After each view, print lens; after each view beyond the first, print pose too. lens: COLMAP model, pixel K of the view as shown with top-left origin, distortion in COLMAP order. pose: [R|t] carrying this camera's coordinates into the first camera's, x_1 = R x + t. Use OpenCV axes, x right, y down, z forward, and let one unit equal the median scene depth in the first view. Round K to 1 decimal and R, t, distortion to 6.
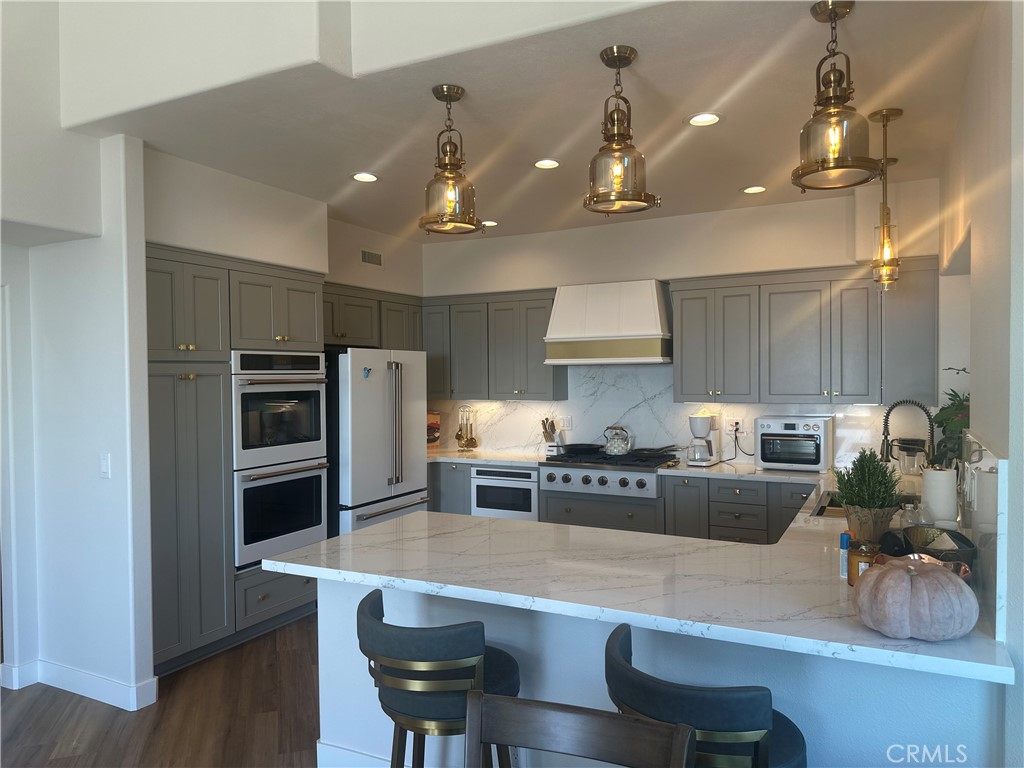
lens RADIAL K [[725.3, 0, 512.0], [0, 725.3, 384.0], [0, 0, 1]] dist [0.143379, -0.201489]
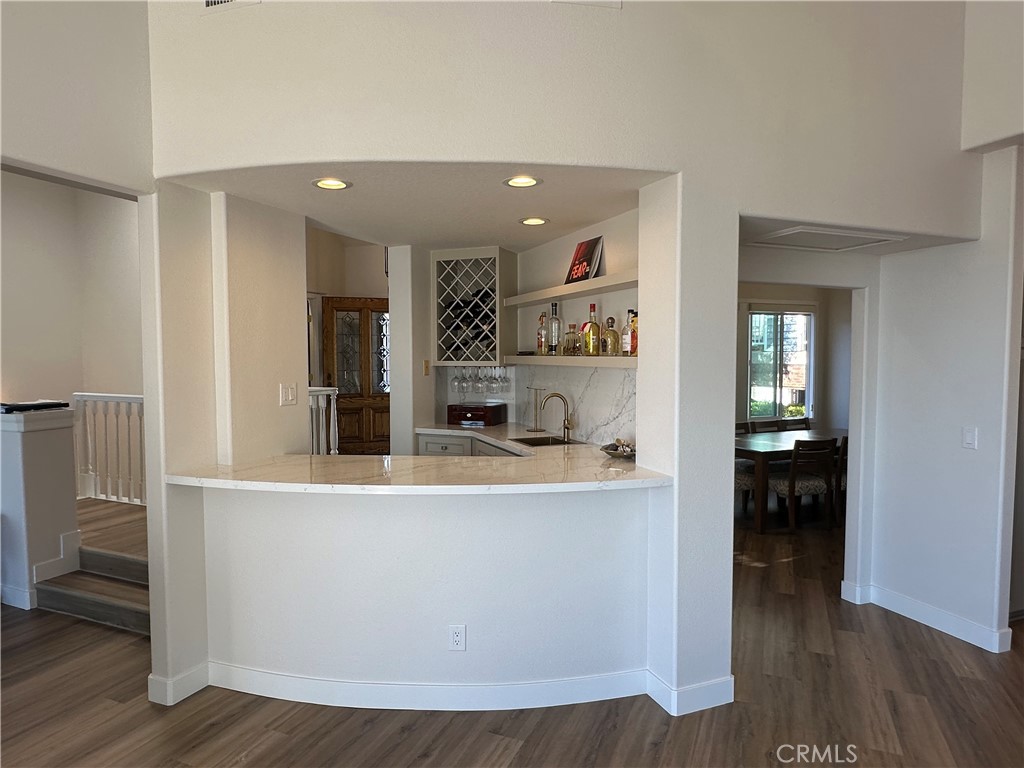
lens RADIAL K [[627.2, 0, 512.0], [0, 627.2, 384.0], [0, 0, 1]] dist [-0.033348, 0.041688]
pose [[0.743016, 0.042340, -0.667933, -0.287219], [-0.013991, 0.998761, 0.047748, -0.007430], [0.669127, -0.026132, 0.742688, -0.137662]]
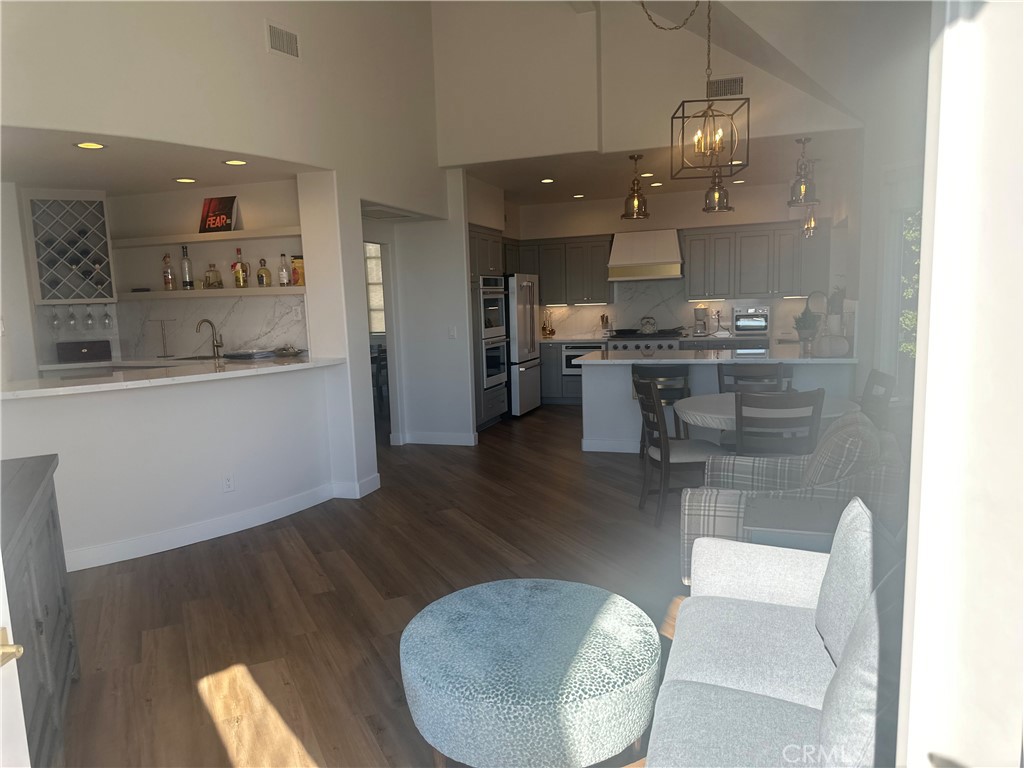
lens RADIAL K [[725.3, 0, 512.0], [0, 725.3, 384.0], [0, 0, 1]] dist [0.143379, -0.201489]
pose [[0.989664, -0.041545, 0.137257, -0.443813], [0.027383, 0.994252, 0.103501, 0.031638], [-0.140768, -0.098672, 0.985113, -0.695637]]
